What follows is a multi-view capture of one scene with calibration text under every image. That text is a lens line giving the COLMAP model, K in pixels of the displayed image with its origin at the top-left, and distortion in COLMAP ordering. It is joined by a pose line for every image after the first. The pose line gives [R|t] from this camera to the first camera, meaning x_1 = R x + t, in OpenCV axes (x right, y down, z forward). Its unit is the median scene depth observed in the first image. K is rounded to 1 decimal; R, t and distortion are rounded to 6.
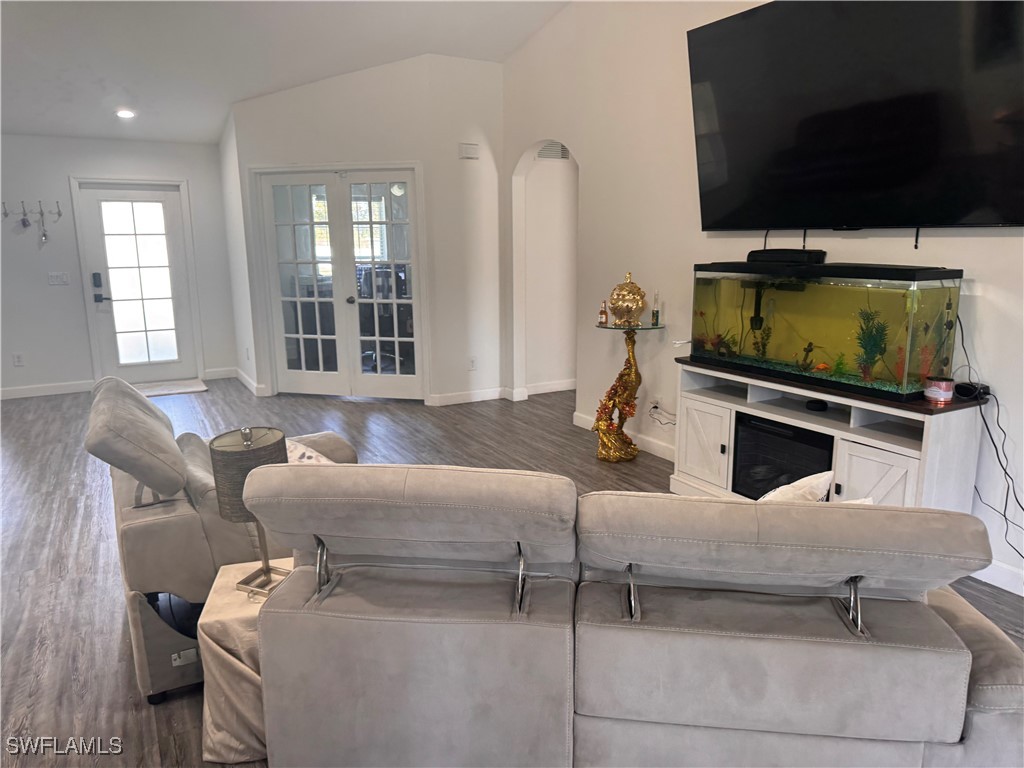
lens RADIAL K [[725.7, 0, 510.7], [0, 725.7, 393.5], [0, 0, 1]] dist [0.048544, -0.057498]
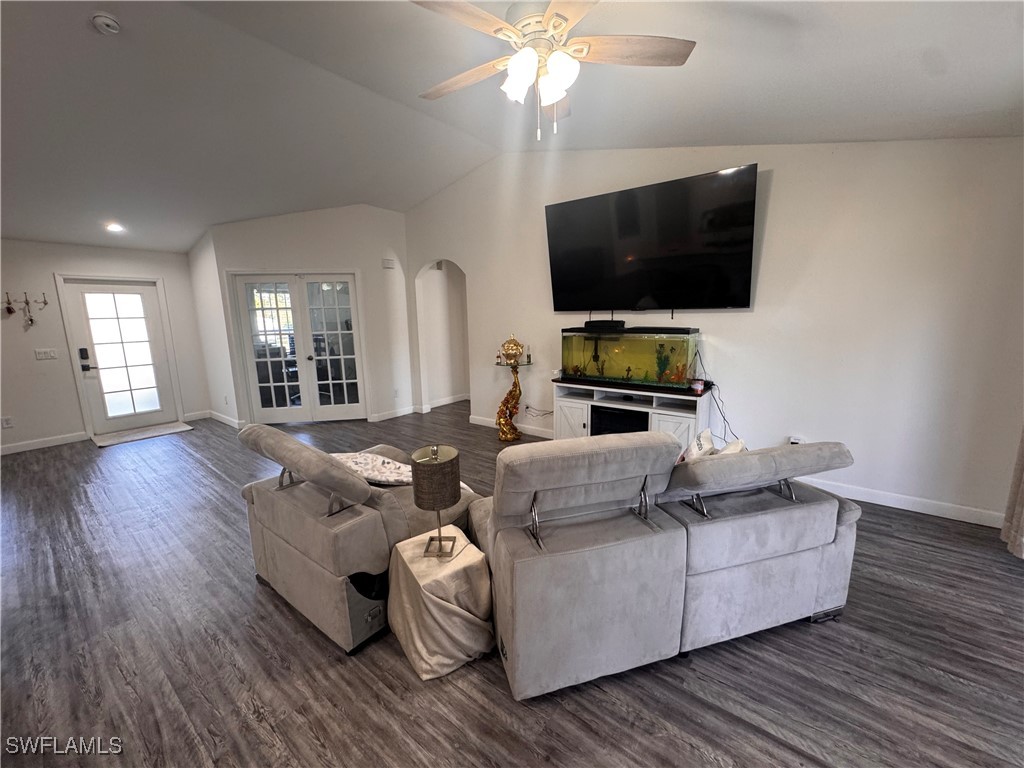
lens RADIAL K [[411.8, 0, 514.4], [0, 411.8, 386.2], [0, 0, 1]] dist [-0.004465, 0.000450]
pose [[0.915943, -0.080375, 0.393177, -0.237775], [0.095415, 0.995260, -0.018823, -0.018956], [-0.389800, 0.054756, 0.919270, 0.071255]]
